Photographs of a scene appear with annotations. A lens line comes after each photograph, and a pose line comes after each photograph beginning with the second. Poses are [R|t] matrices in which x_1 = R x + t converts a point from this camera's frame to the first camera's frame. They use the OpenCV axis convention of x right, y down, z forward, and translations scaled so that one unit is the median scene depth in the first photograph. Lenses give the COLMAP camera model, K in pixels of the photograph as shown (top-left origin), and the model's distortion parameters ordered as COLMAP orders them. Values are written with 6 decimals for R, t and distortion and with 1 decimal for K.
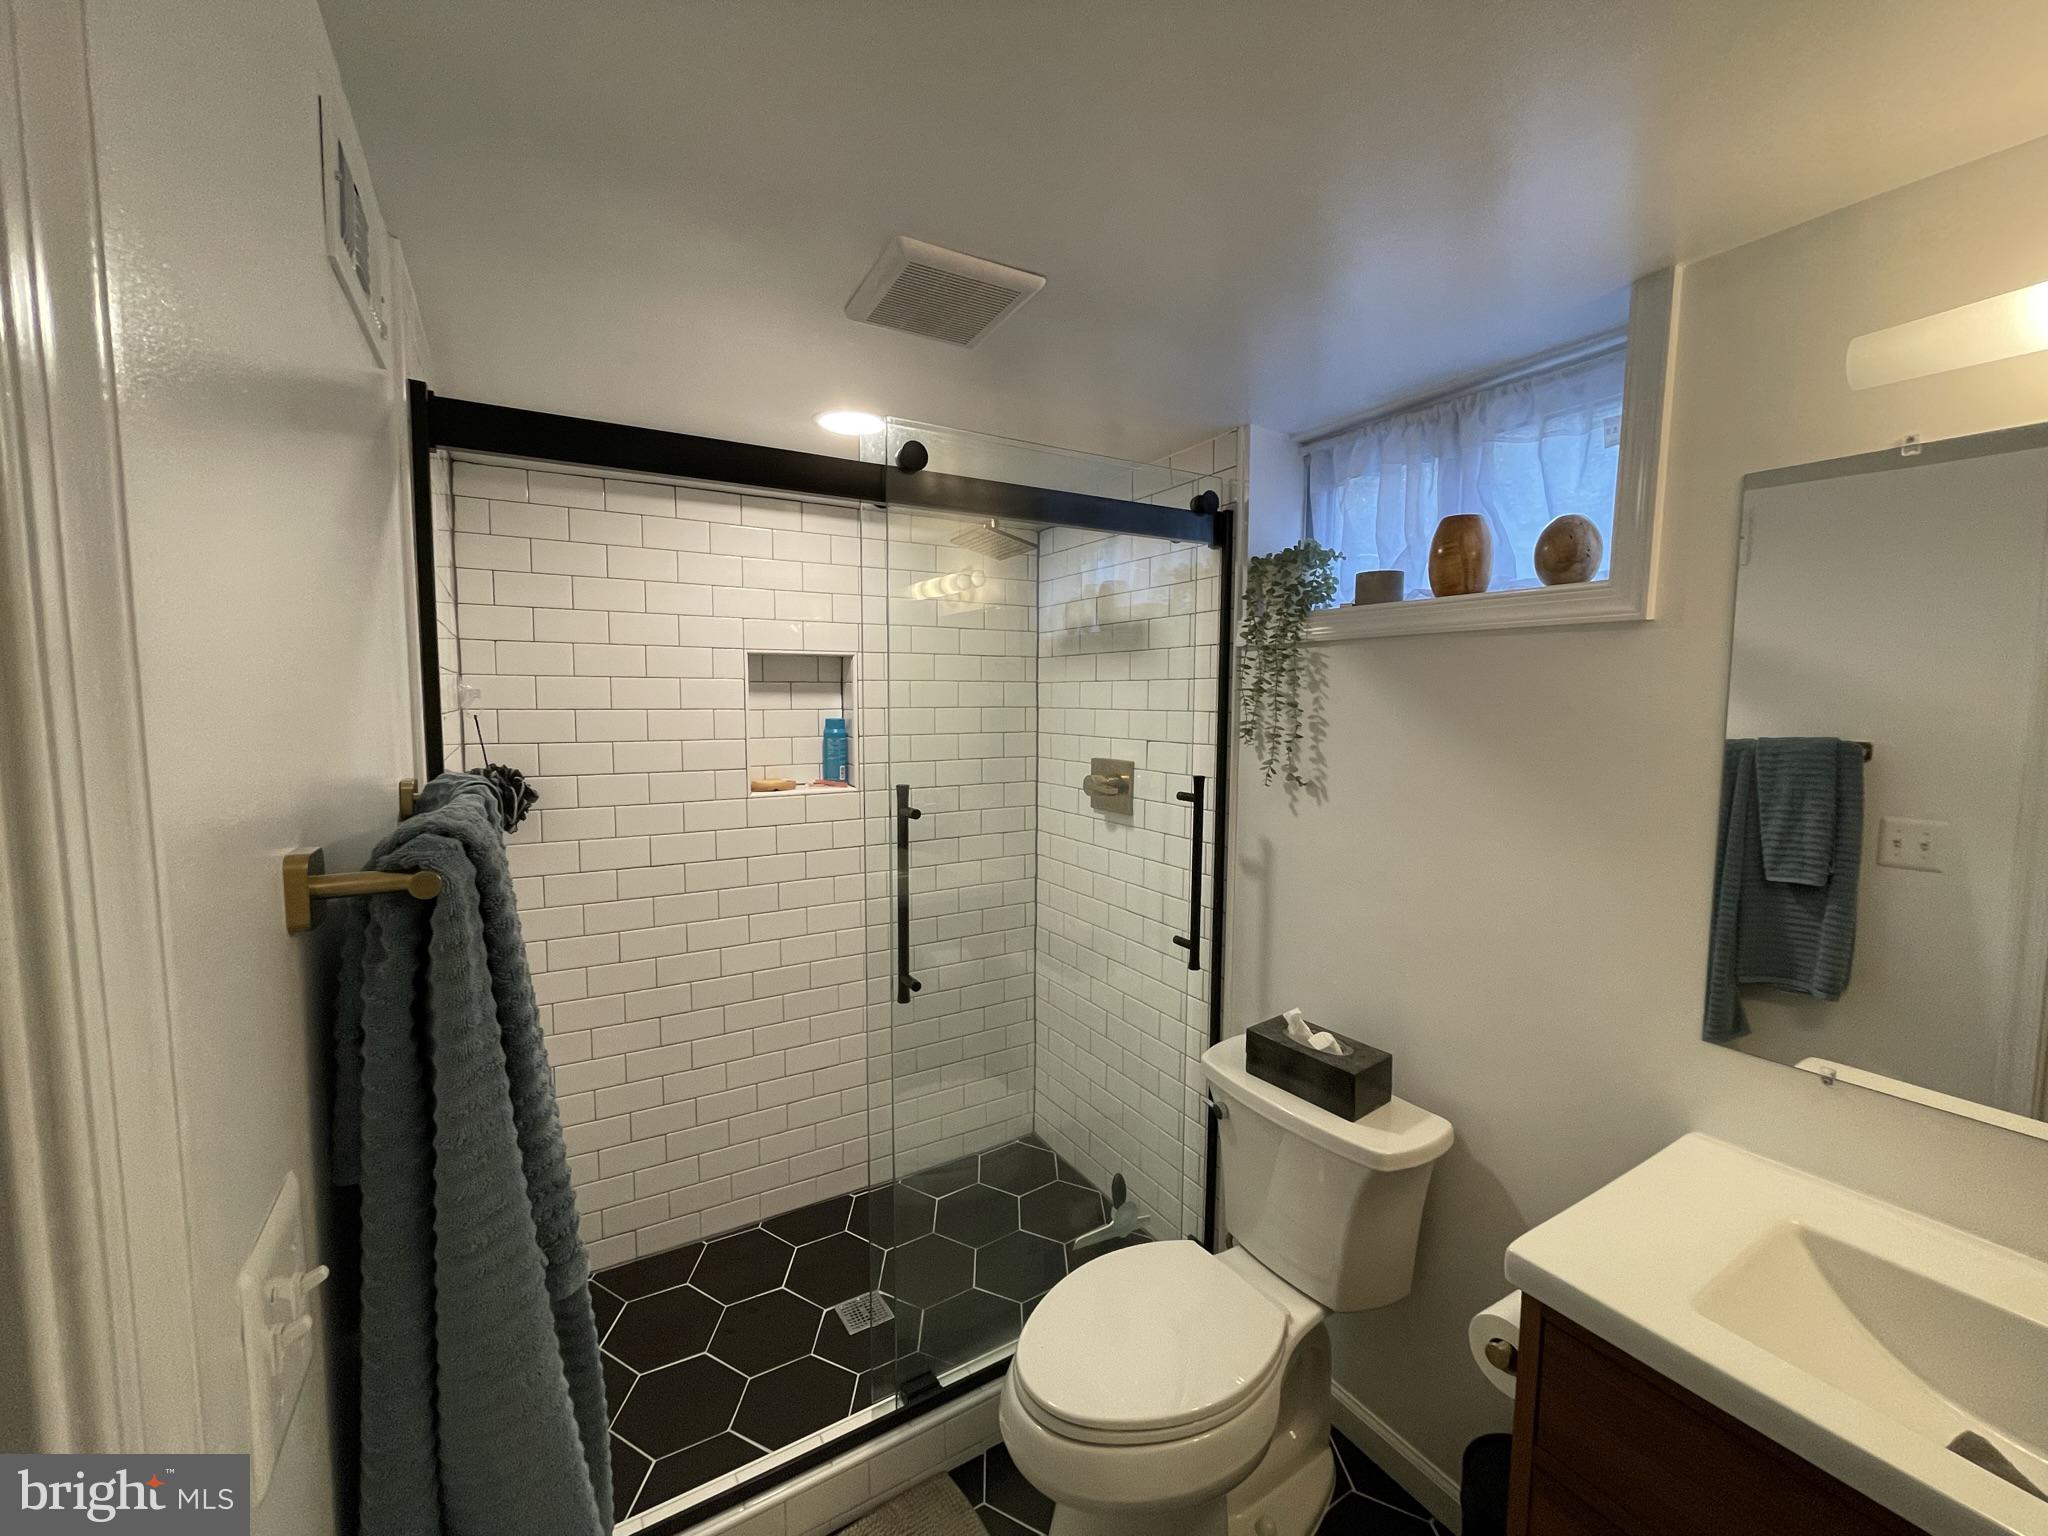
lens RADIAL K [[832.0, 0, 1027.7], [0, 832.0, 764.0], [0, 0, 1]] dist [-0.002088, -0.000791]
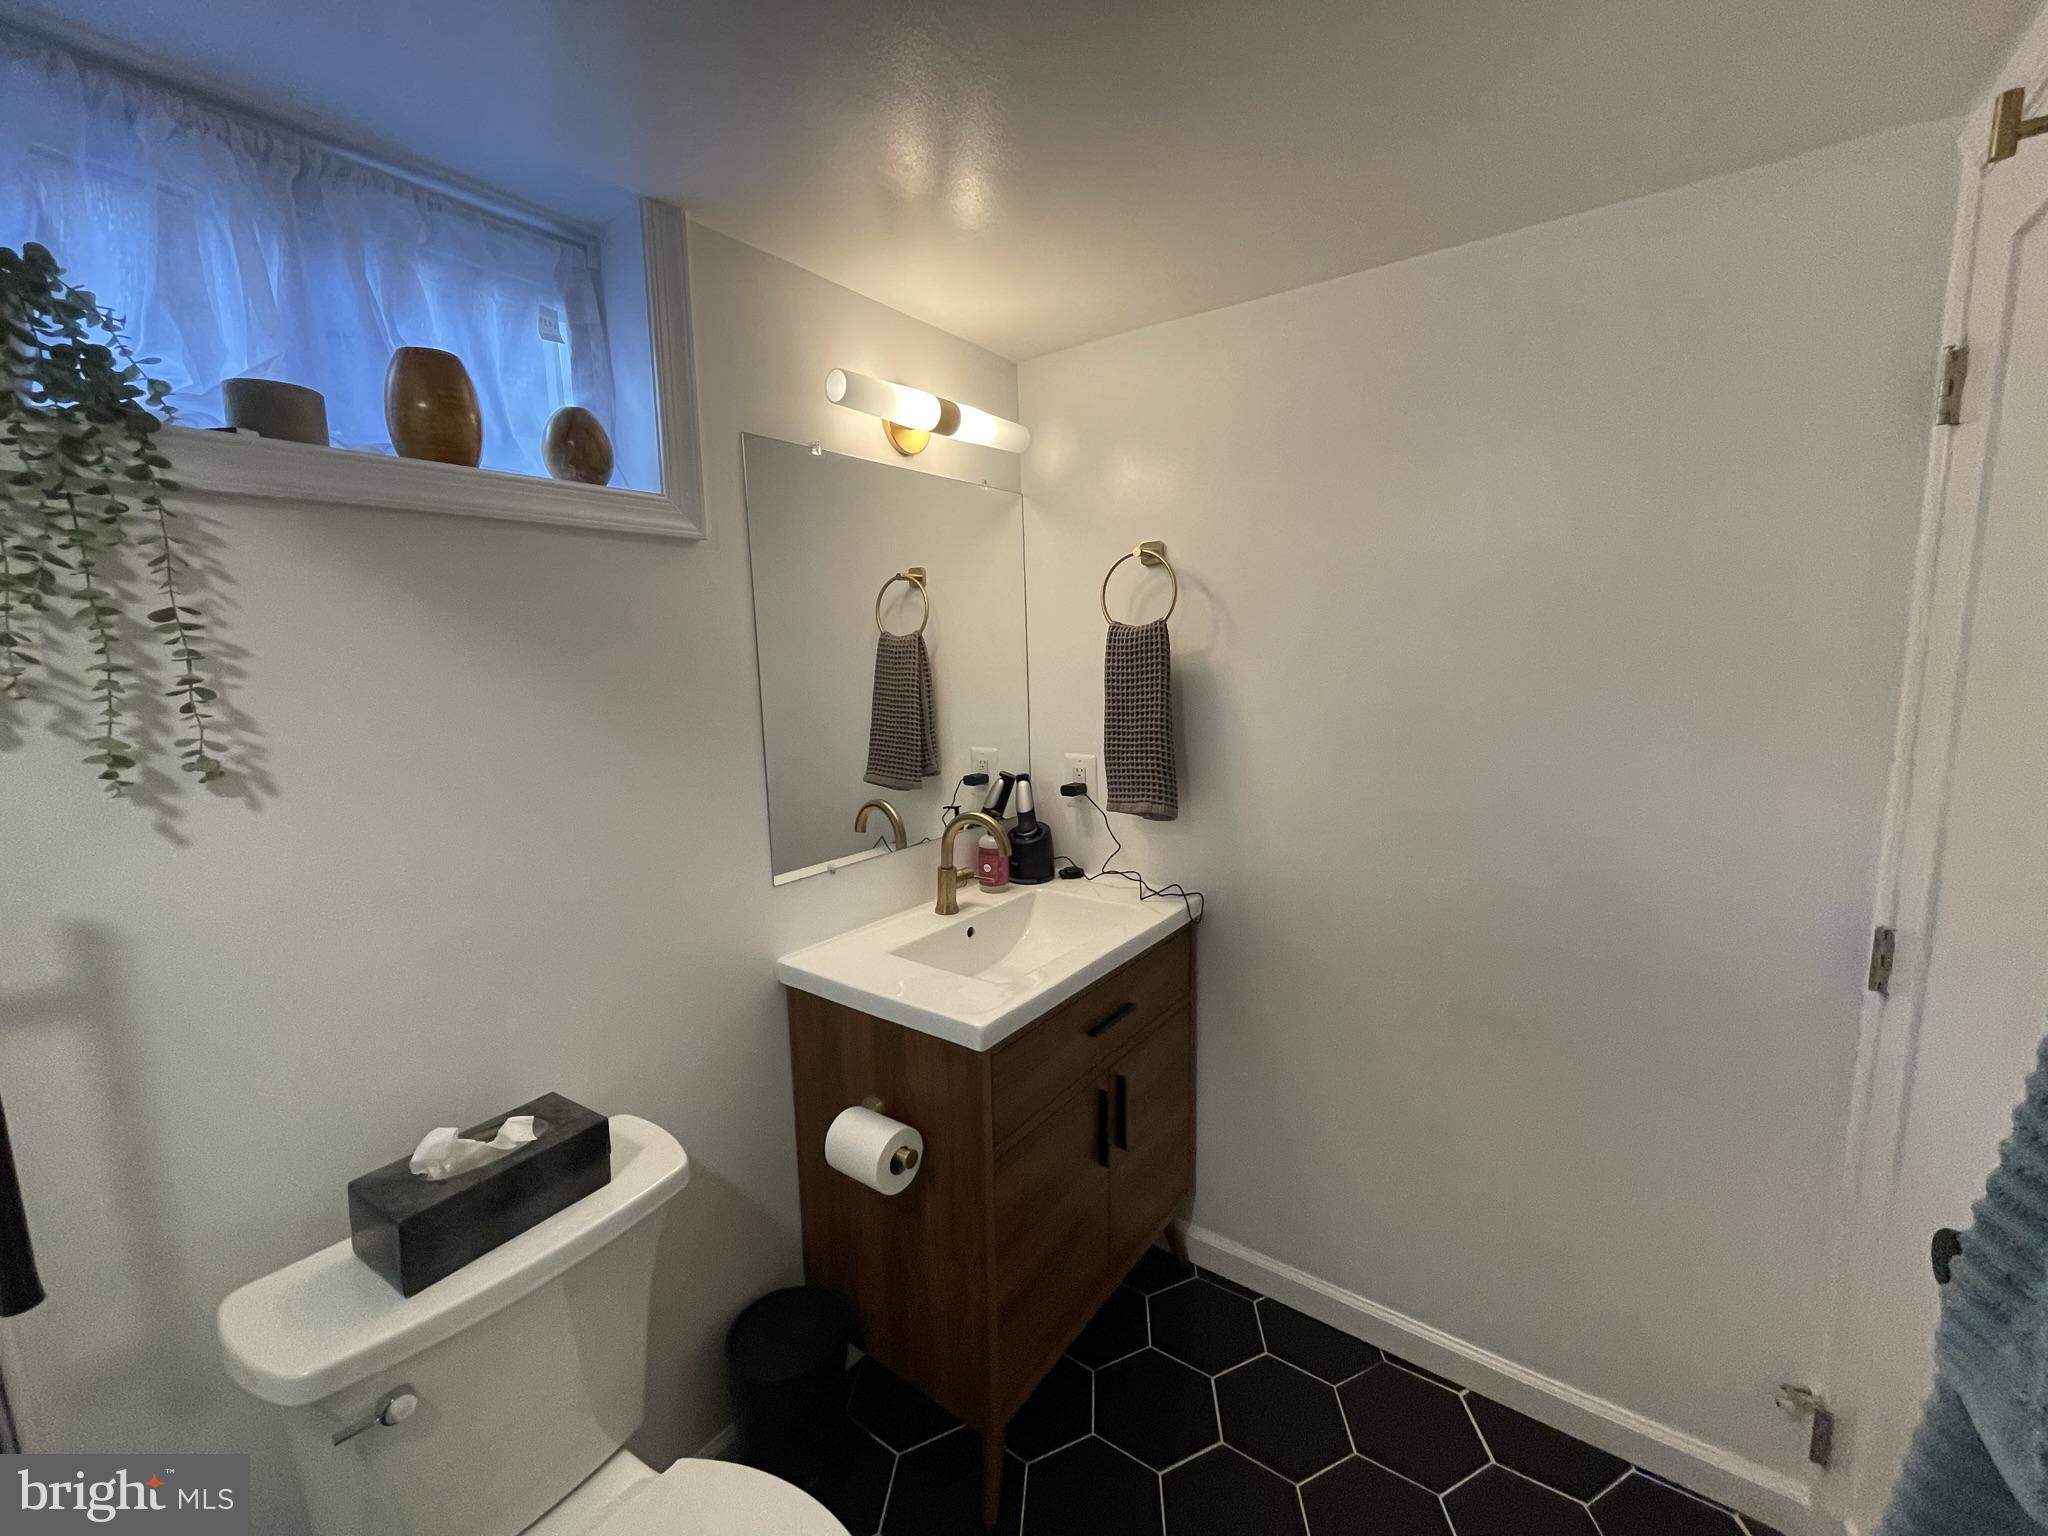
lens RADIAL K [[832.0, 0, 1030.3], [0, 832.0, 772.5], [0, 0, 1]] dist [-0.002088, -0.000791]
pose [[-0.383944, -0.126791, 0.914610, -0.351889], [0.103394, 0.978394, 0.179037, -0.017889], [-0.917549, 0.163305, -0.362539, 0.793021]]
